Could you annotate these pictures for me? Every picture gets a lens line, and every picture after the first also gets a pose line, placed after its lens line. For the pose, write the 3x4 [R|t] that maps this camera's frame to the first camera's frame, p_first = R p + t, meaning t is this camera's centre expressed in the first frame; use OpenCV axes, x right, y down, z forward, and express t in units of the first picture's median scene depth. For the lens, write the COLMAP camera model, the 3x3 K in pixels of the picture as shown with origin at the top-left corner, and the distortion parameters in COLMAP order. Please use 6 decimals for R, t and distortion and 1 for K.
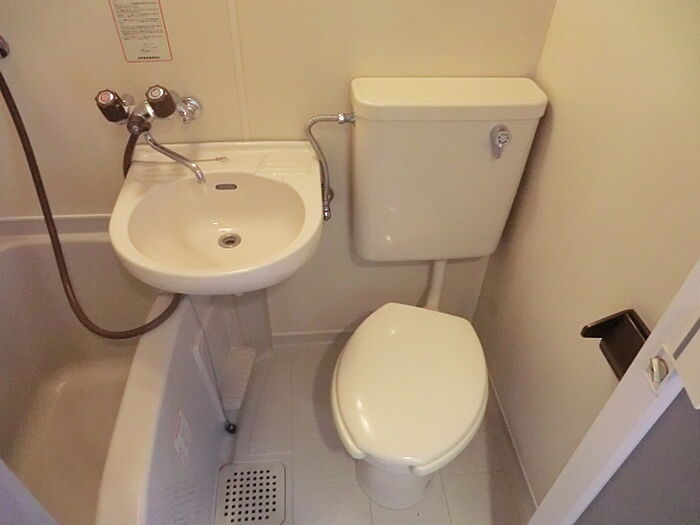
lens RADIAL K [[508.3, 0, 350.0], [0, 508.3, 262.5], [0, 0, 1]] dist [-0.117747, 0.140832]
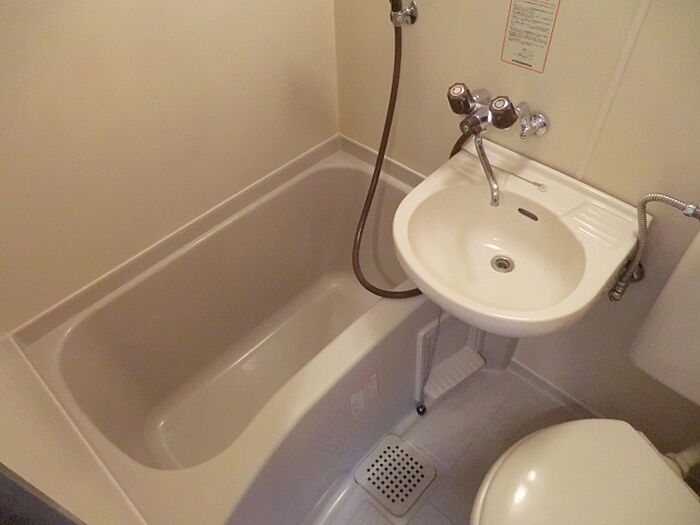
lens RADIAL K [[508.3, 0, 350.0], [0, 508.3, 262.5], [0, 0, 1]] dist [-0.117747, 0.140832]
pose [[0.661386, 0.519857, -0.540664, 0.094573], [-0.465751, 0.849677, 0.247234, -0.157797], [0.587916, 0.088298, 0.804088, 0.054627]]
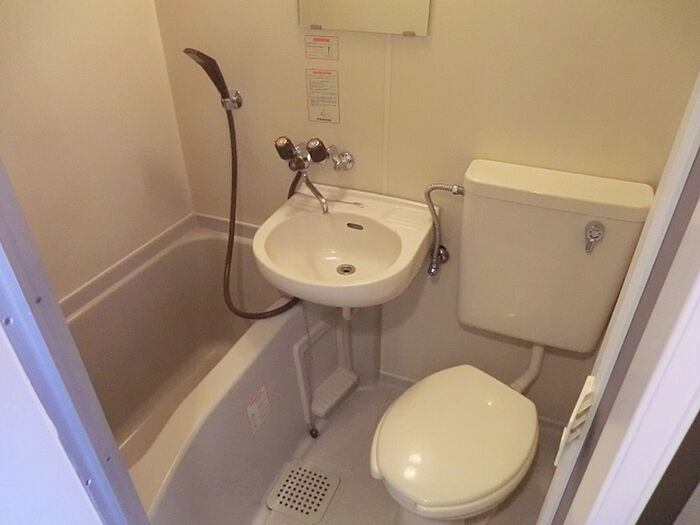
lens RADIAL K [[508.3, 0, 350.0], [0, 508.3, 262.5], [0, 0, 1]] dist [-0.117747, 0.140832]
pose [[0.875264, 0.233329, -0.423640, 0.303949], [-0.296188, 0.951055, -0.088127, 0.049044], [0.382343, 0.202612, 0.901533, -0.110754]]
